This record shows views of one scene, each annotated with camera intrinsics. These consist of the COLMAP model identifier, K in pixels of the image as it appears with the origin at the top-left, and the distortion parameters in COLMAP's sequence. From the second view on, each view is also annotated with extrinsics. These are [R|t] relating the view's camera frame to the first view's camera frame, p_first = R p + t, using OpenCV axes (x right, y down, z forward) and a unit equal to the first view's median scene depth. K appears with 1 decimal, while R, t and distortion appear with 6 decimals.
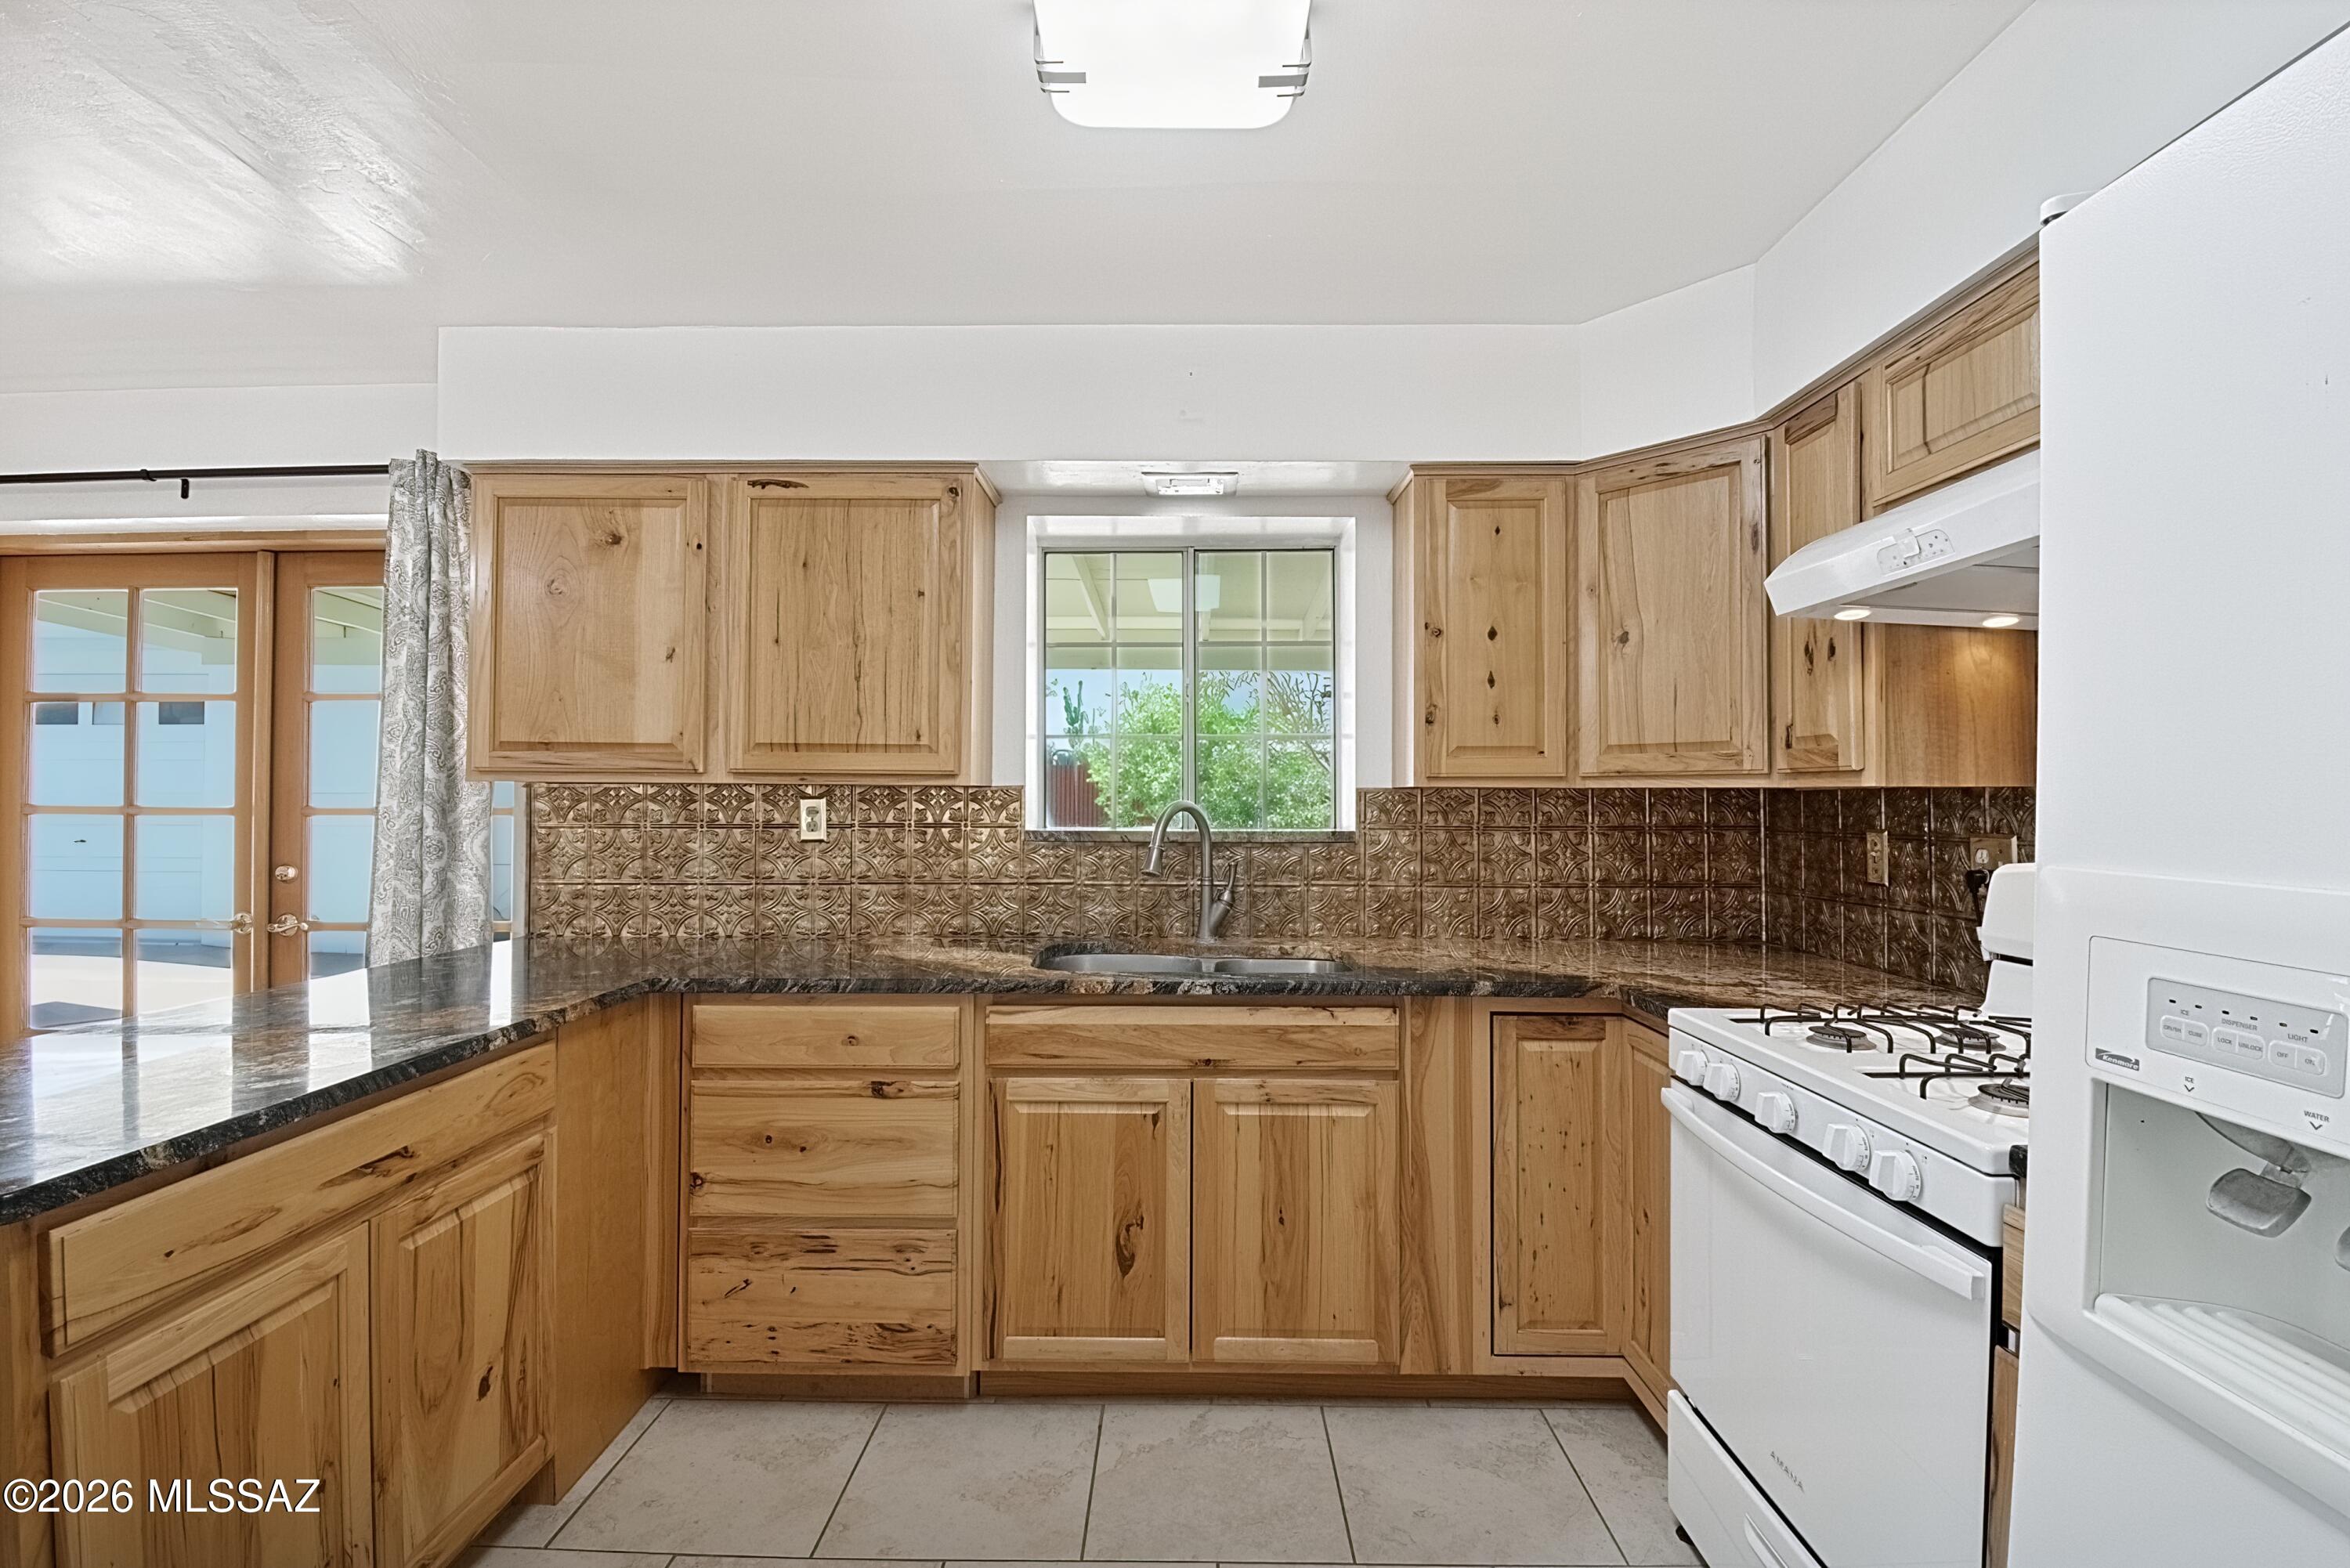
lens RADIAL K [[1043.7, 0, 1173.6], [0, 1043.7, 782.5], [0, 0, 1]] dist [0.011144, -0.019768]
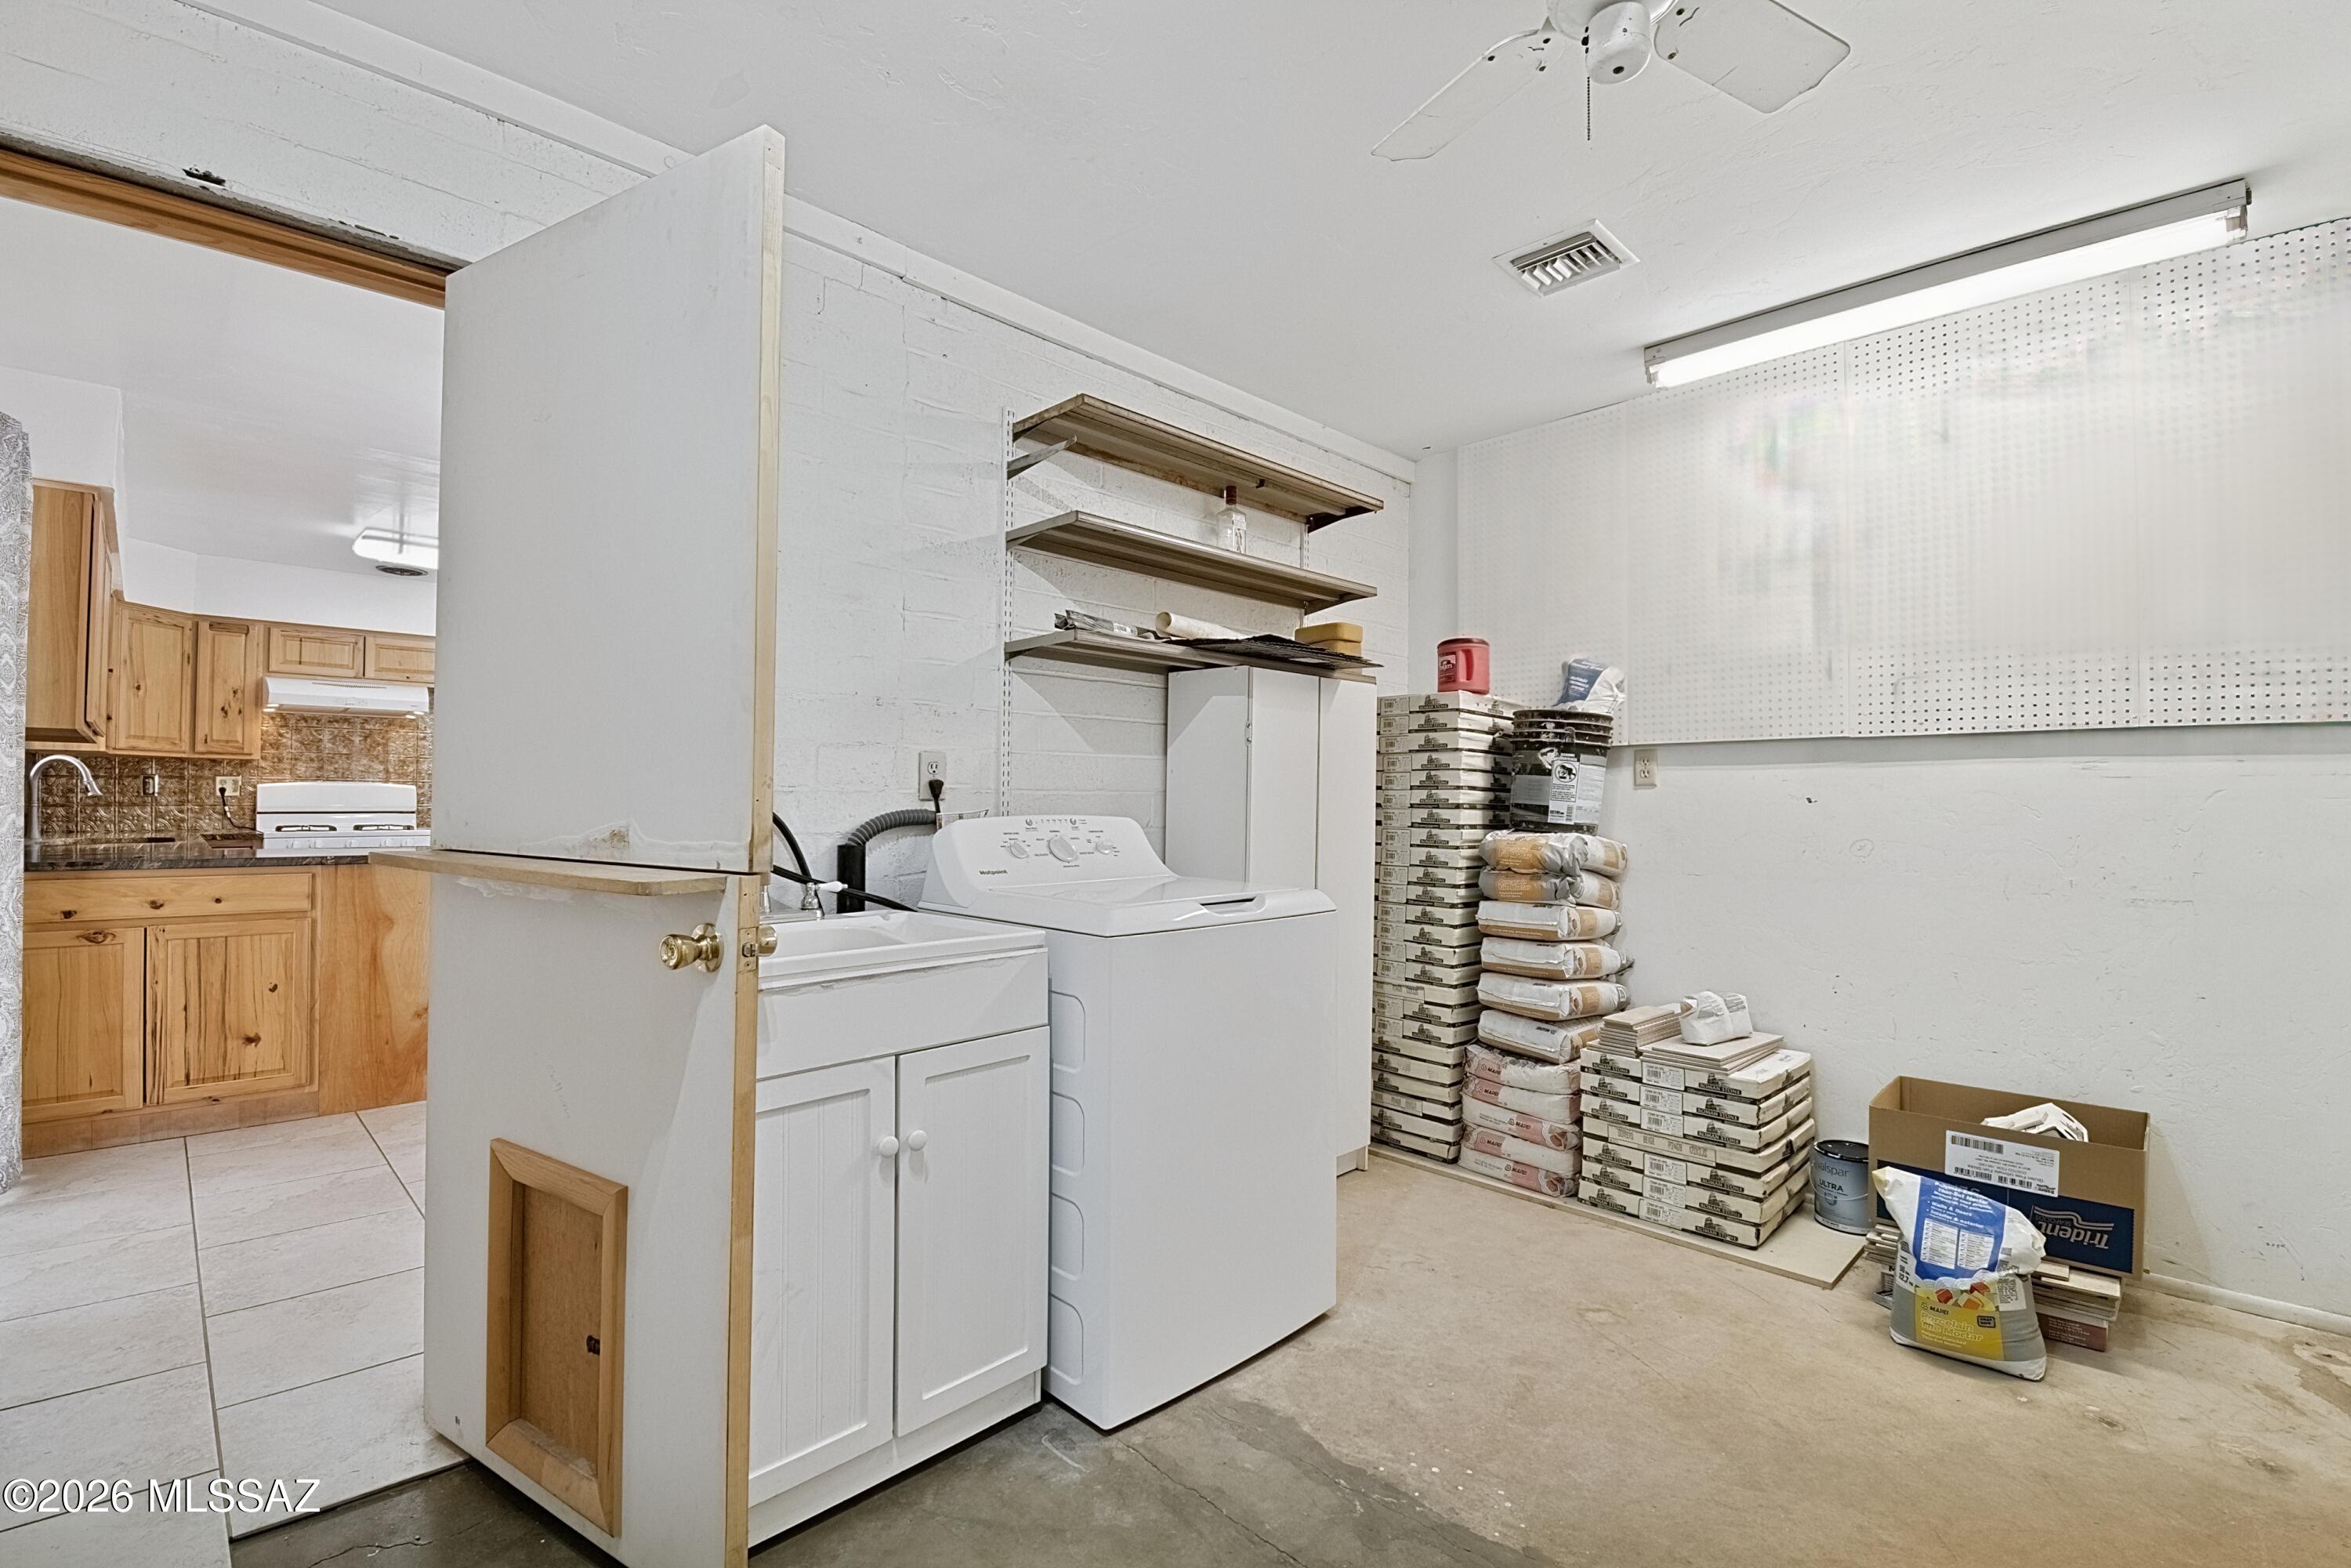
lens RADIAL K [[1044.1, 0, 1165.3], [0, 1044.1, 788.0], [0, 0, 1]] dist [0.011144, -0.019768]
pose [[-0.710107, -0.000859, 0.704093, -2.566263], [-0.020554, 0.999598, -0.019510, 0.070796], [-0.703793, -0.028327, -0.709840, 0.974721]]
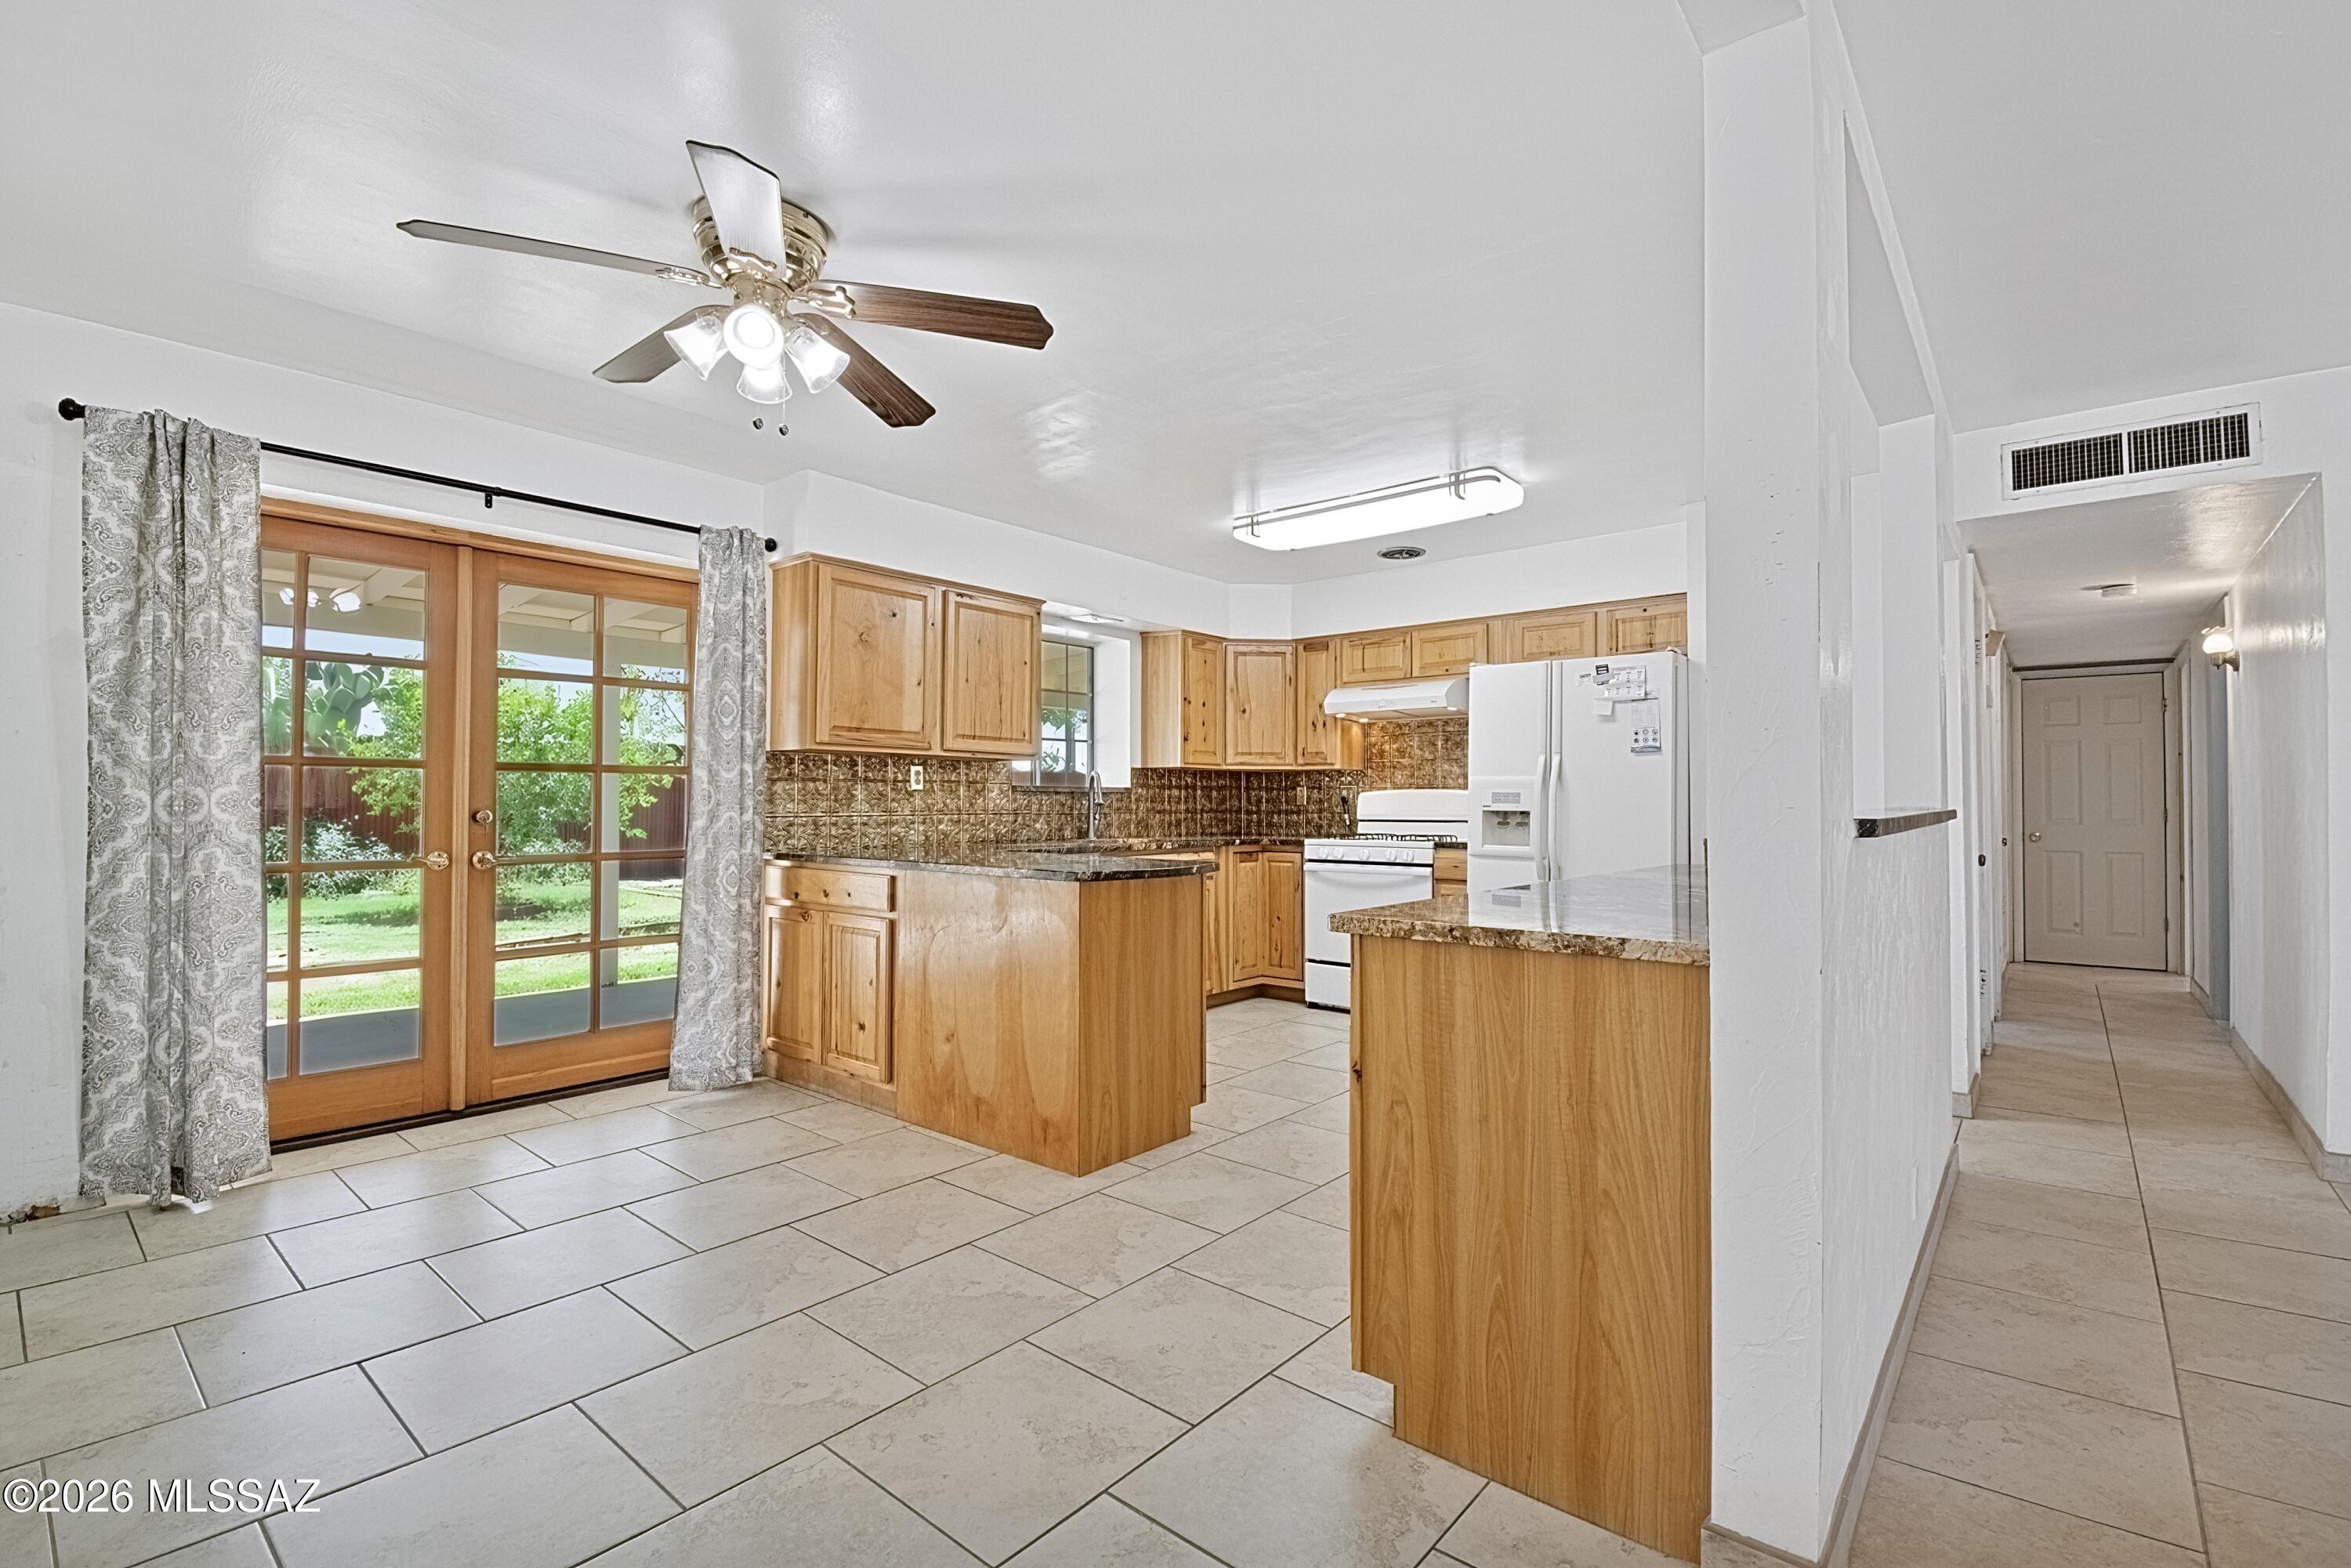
lens RADIAL K [[1044.1, 0, 1173.8], [0, 1044.1, 781.6], [0, 0, 1]] dist [0.011144, -0.019768]
pose [[0.632103, 0.014533, 0.774748, -1.603728], [-0.012102, 0.999887, -0.008882, 0.058730], [-0.774790, -0.003762, 0.632207, -0.477009]]
